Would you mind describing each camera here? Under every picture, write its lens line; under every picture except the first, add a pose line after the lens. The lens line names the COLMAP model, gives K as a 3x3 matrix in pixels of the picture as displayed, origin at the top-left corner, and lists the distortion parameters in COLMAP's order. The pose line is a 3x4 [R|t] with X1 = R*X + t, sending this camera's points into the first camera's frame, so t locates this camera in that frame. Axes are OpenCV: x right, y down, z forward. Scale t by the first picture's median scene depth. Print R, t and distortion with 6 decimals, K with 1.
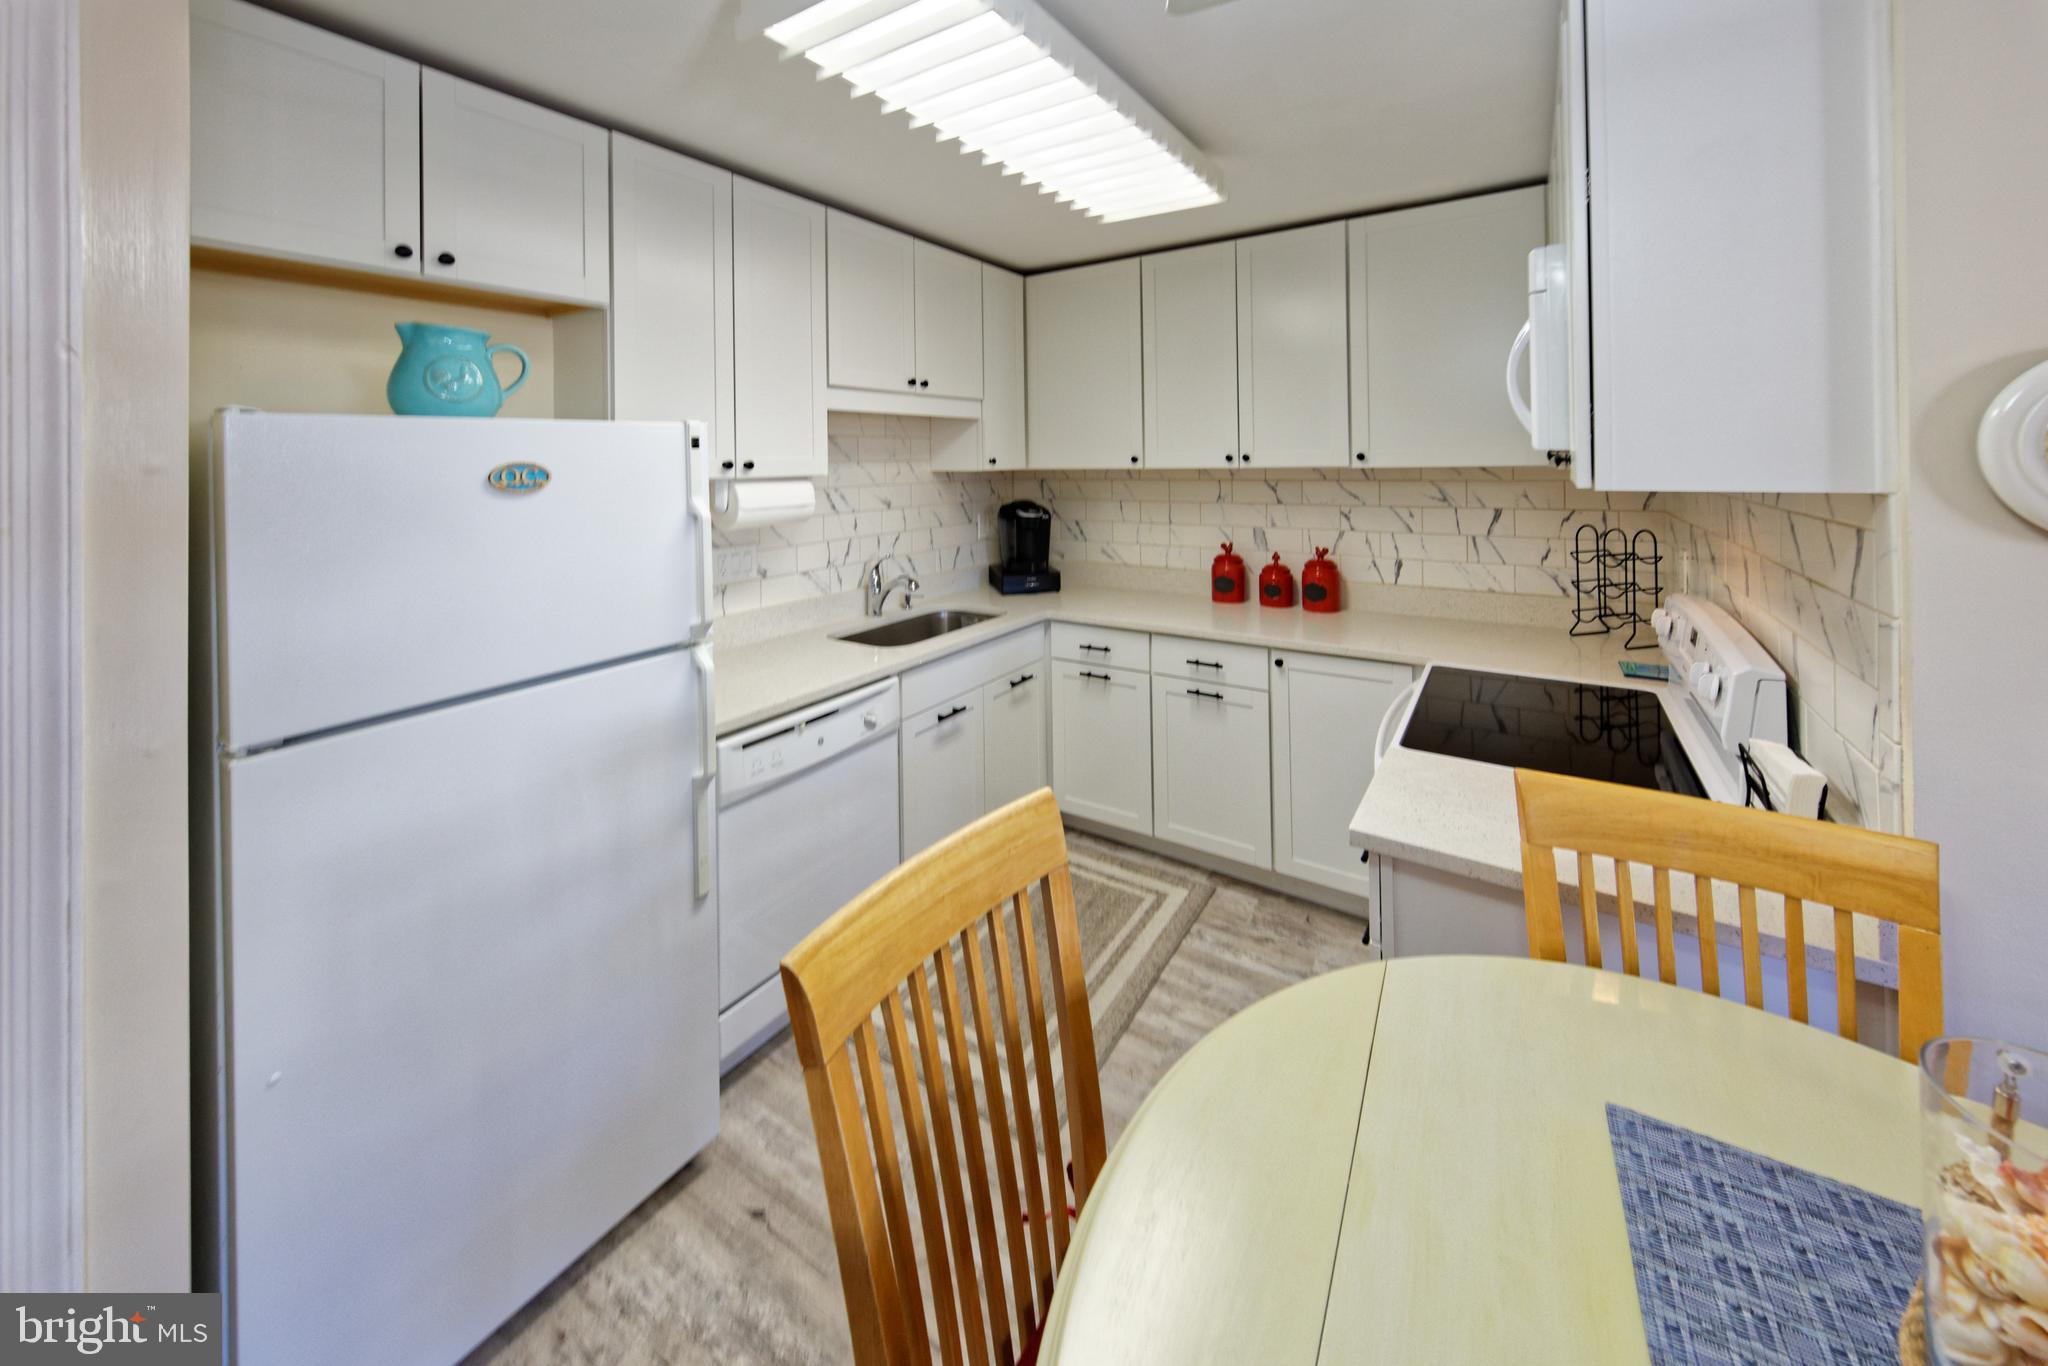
lens RADIAL K [[731.5, 0, 1064.8], [0, 731.5, 456.7], [0, 0, 1]] dist [0.006059, 0.000001]
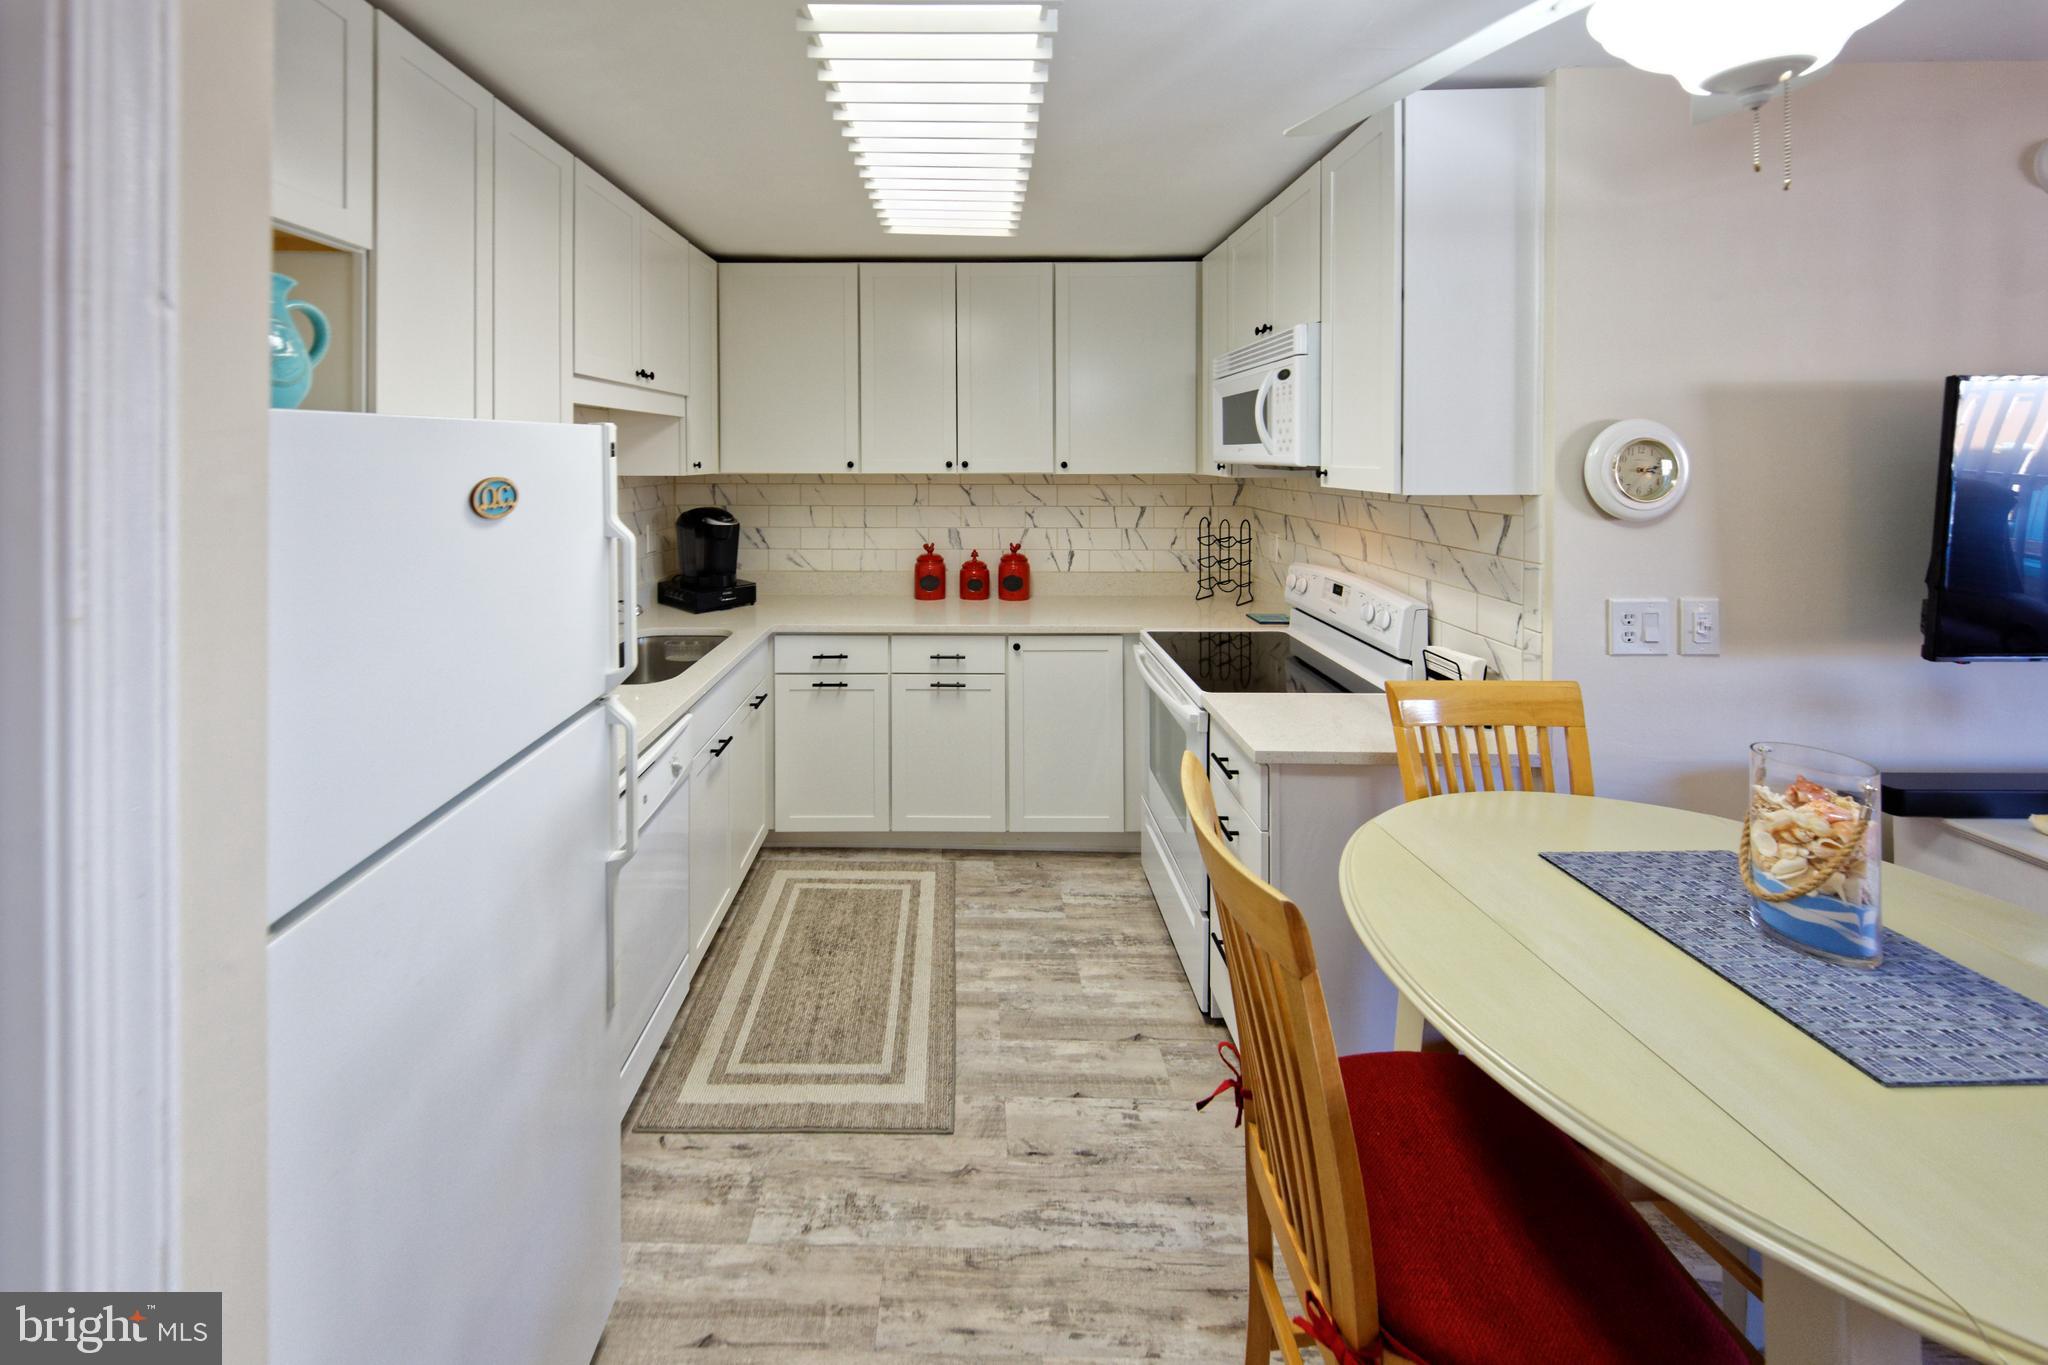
lens RADIAL K [[746.6, 0, 961.3], [0, 746.6, 460.8], [0, 0, 1]] dist [0.002408, -0.000184]
pose [[0.854725, 0.009831, 0.518988, -0.336013], [-0.013057, 0.999911, 0.002563, -0.006657], [-0.518917, -0.008967, 0.854778, 0.054451]]
